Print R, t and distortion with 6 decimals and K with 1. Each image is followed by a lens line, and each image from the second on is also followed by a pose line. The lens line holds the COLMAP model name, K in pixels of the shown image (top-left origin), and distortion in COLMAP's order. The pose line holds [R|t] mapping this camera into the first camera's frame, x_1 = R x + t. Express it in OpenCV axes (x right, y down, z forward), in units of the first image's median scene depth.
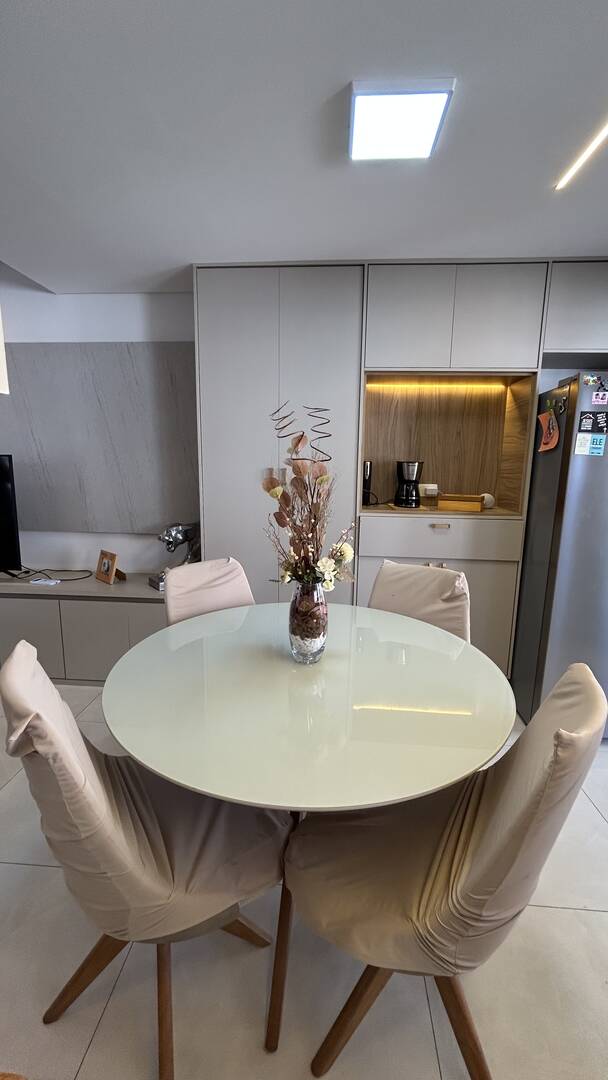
lens RADIAL K [[436.2, 0, 301.1], [0, 436.2, 538.1], [0, 0, 1]] dist [-0.001228, -0.000048]
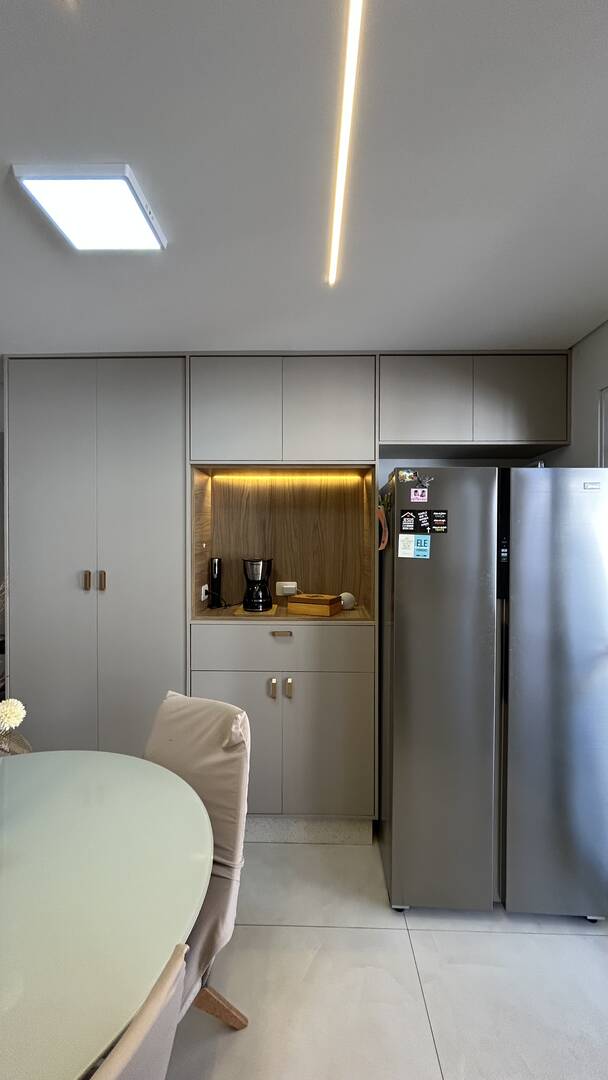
lens RADIAL K [[436.2, 0, 301.1], [0, 436.2, 538.1], [0, 0, 1]] dist [-0.001228, -0.000048]
pose [[0.998819, -0.012878, 0.046842, 0.304896], [0.020451, 0.986087, -0.164969, -0.069875], [-0.044066, 0.165732, 0.985186, 0.109601]]
